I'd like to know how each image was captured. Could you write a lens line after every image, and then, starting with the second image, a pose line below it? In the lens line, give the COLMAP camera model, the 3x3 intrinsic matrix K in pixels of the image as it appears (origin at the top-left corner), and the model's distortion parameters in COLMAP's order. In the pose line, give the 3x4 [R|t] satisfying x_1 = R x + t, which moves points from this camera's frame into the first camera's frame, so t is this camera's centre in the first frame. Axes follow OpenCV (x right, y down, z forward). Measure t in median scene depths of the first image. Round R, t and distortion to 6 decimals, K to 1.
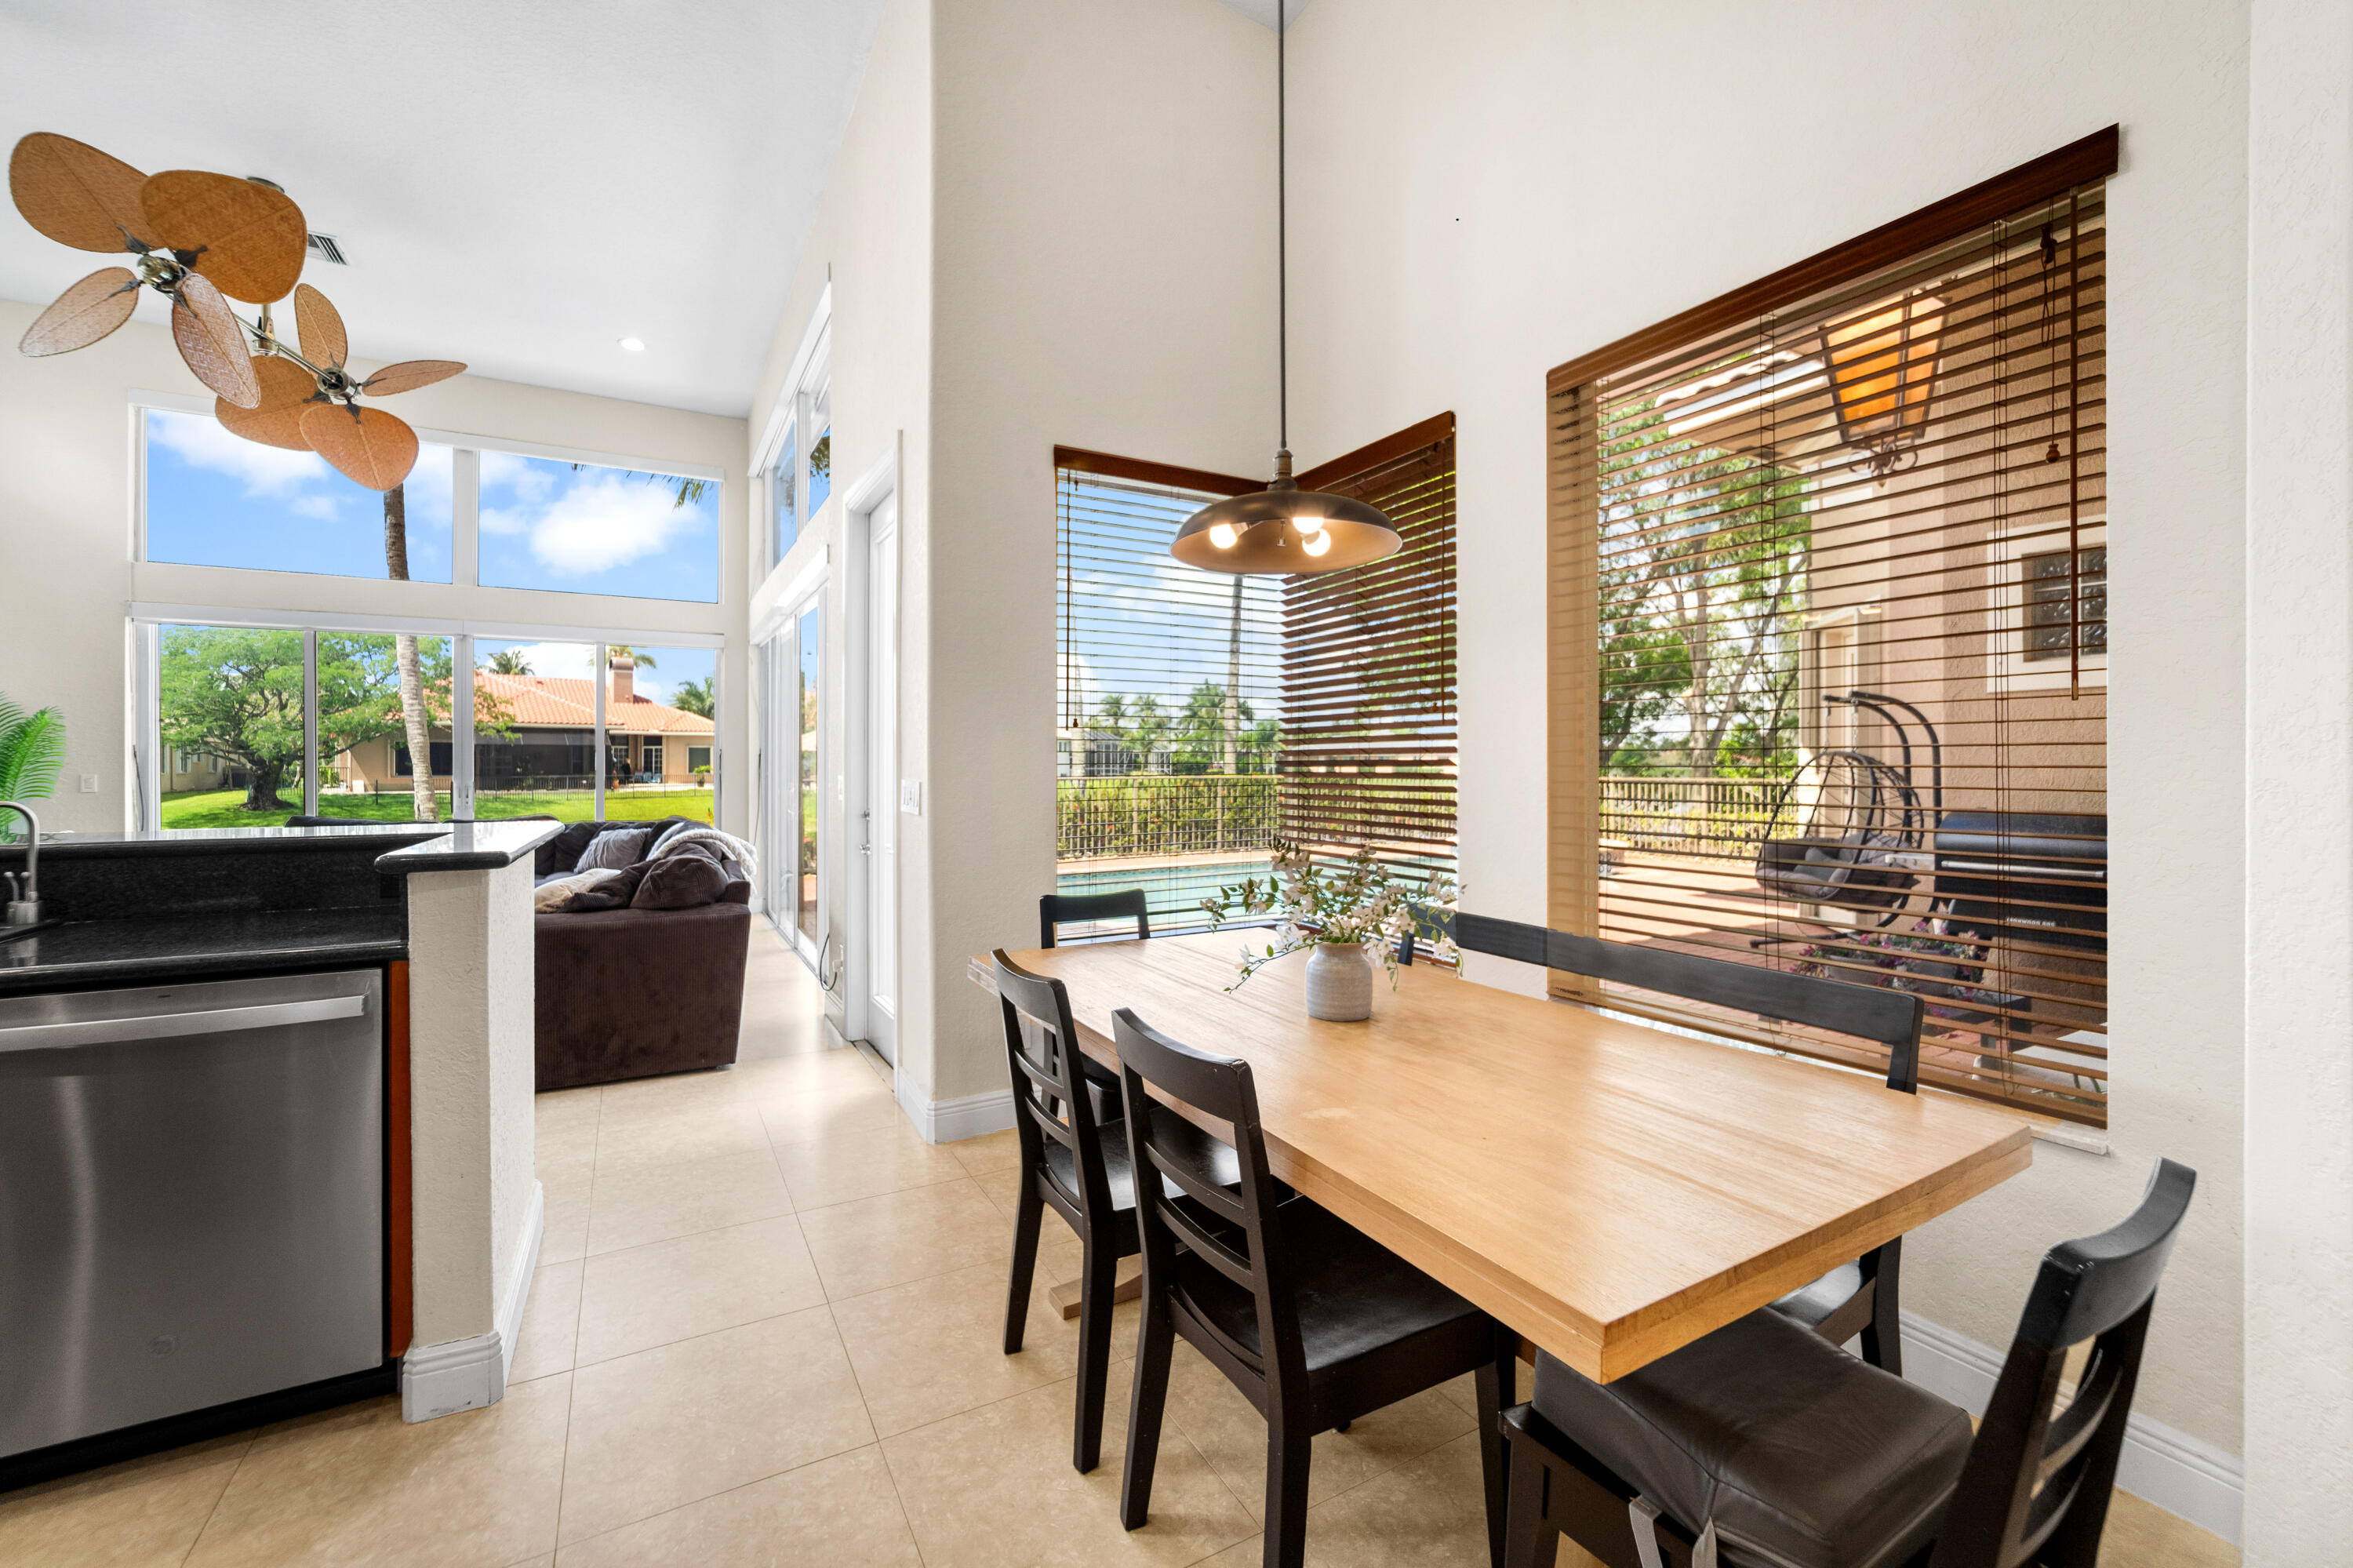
lens RADIAL K [[951.5, 0, 1147.7], [0, 951.5, 762.2], [0, 0, 1]] dist [-0.022134, 0.010115]
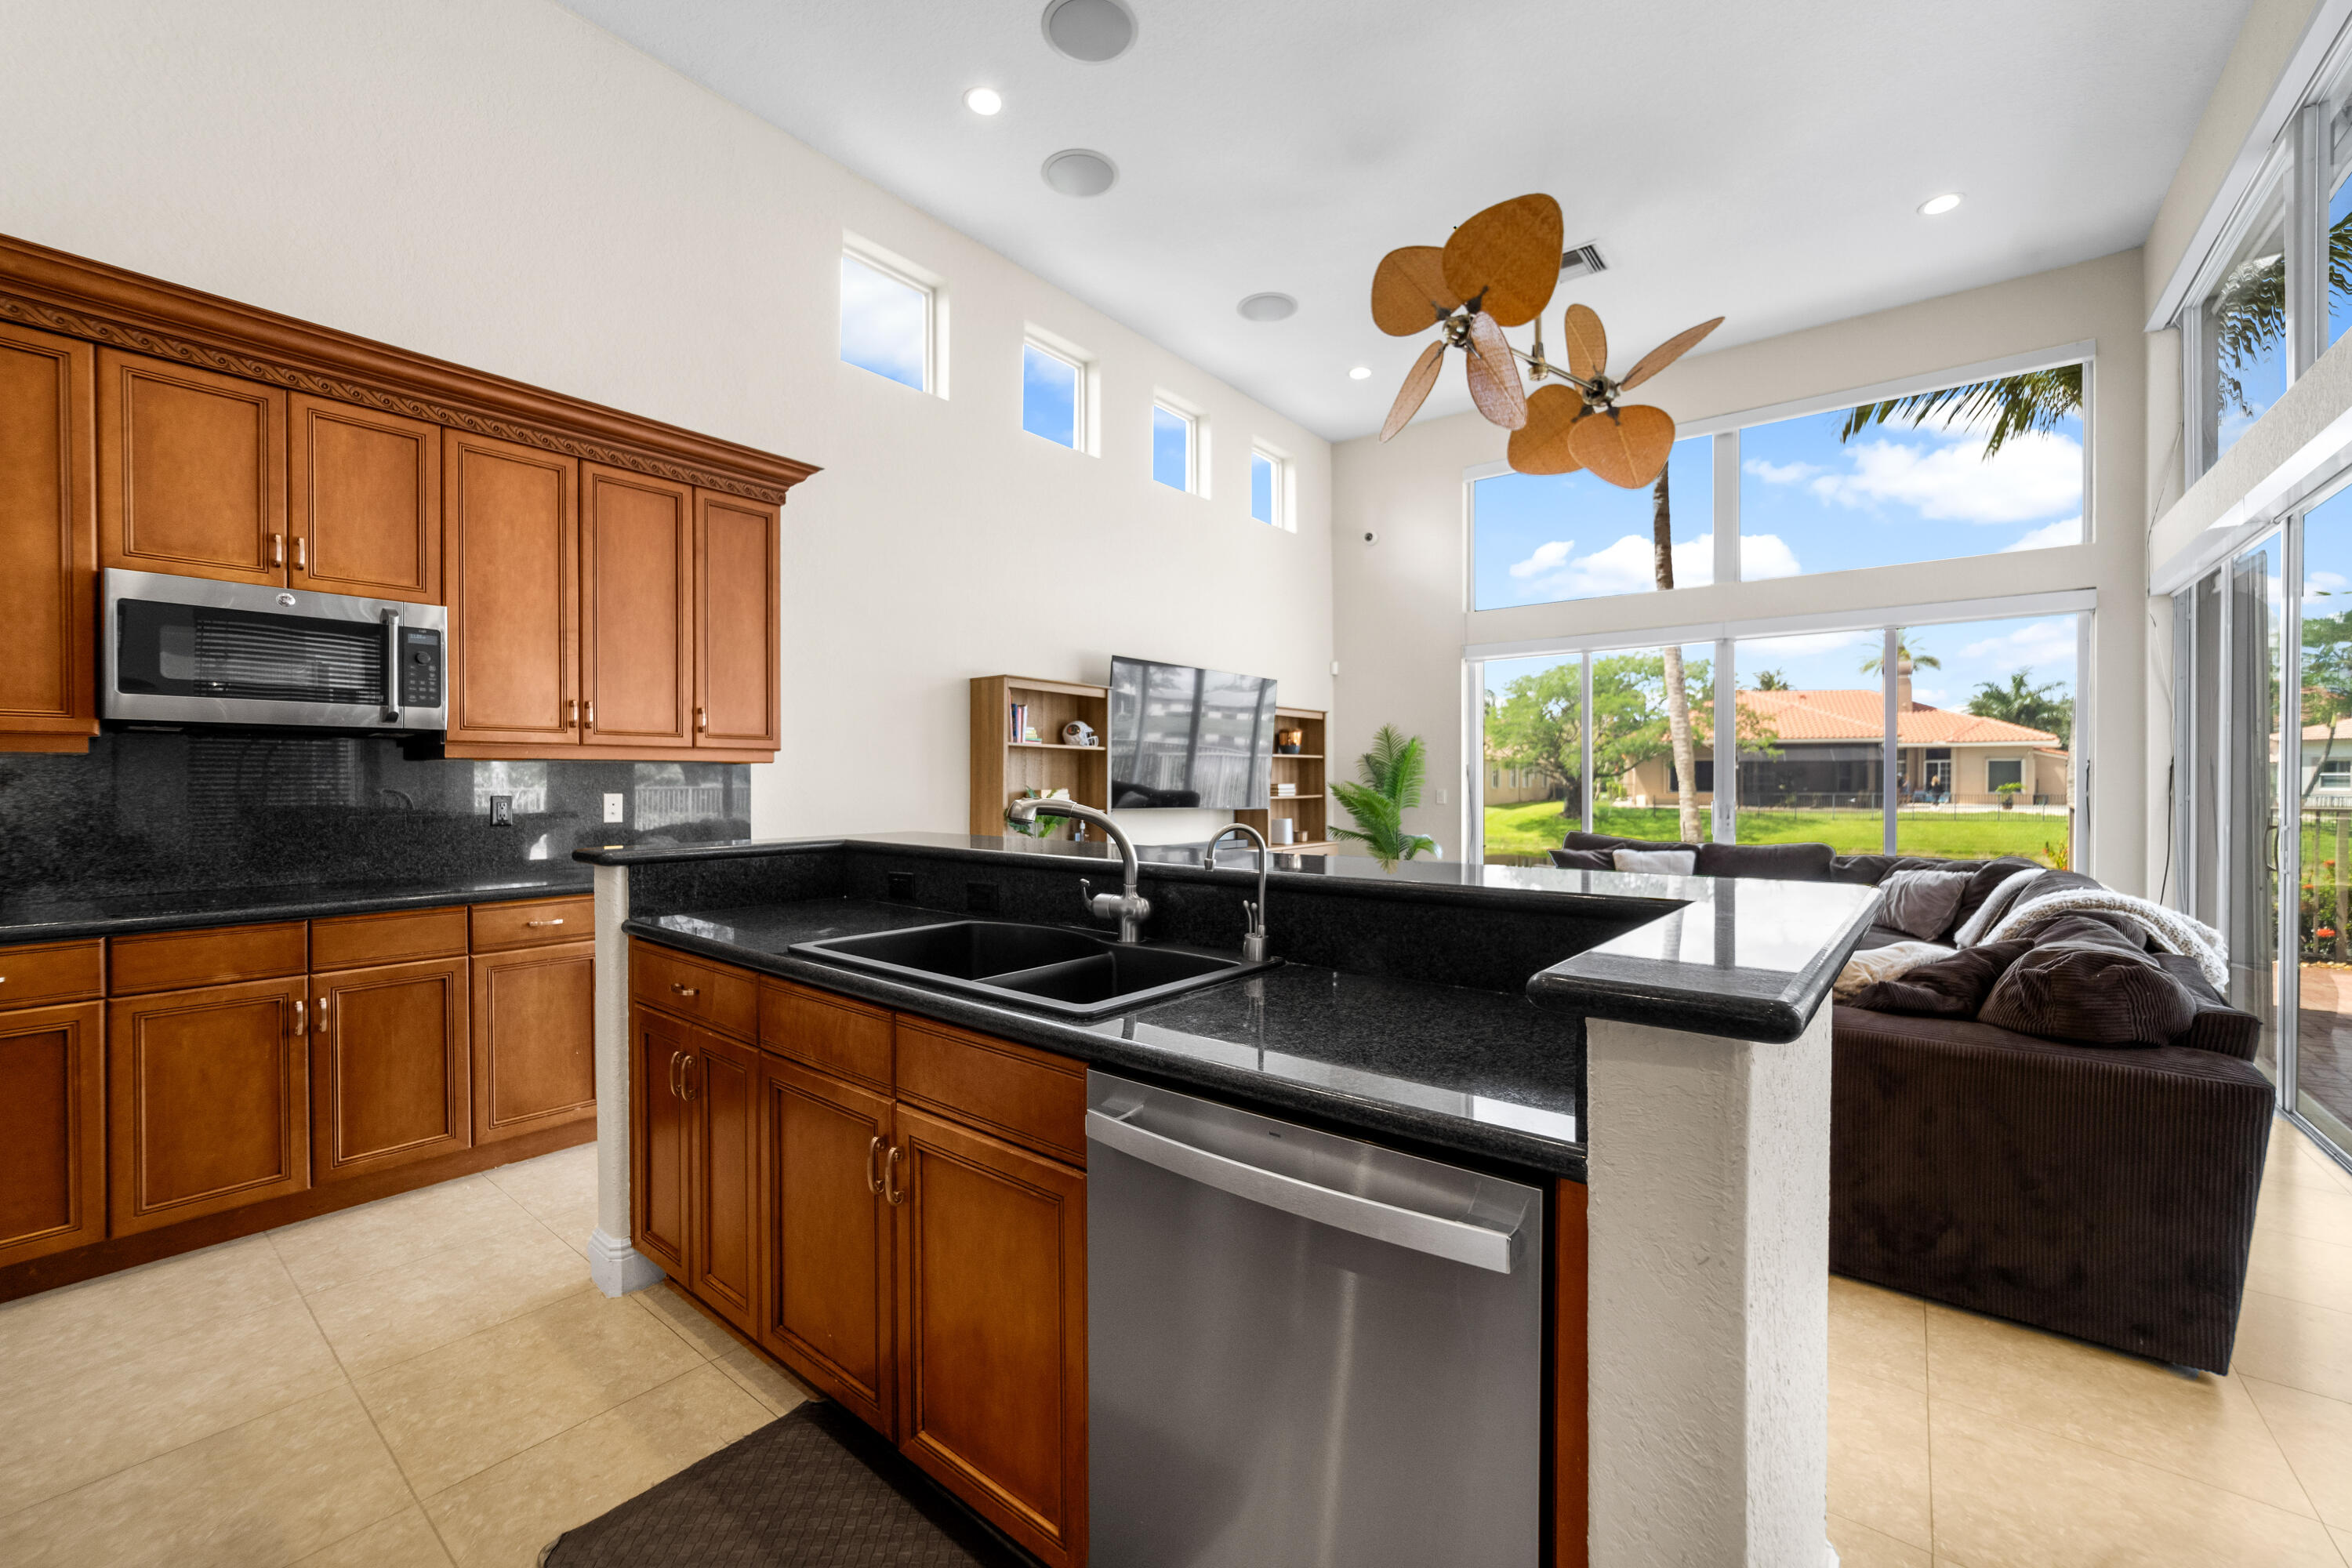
lens RADIAL K [[946.8, 0, 1151.4], [0, 946.8, 785.6], [0, 0, 1]] dist [-0.024945, 0.010860]
pose [[0.382154, 0.005043, -0.924085, -0.132259], [0.001443, 0.999981, 0.006054, -0.000448], [0.924098, -0.003647, 0.382139, 0.189465]]
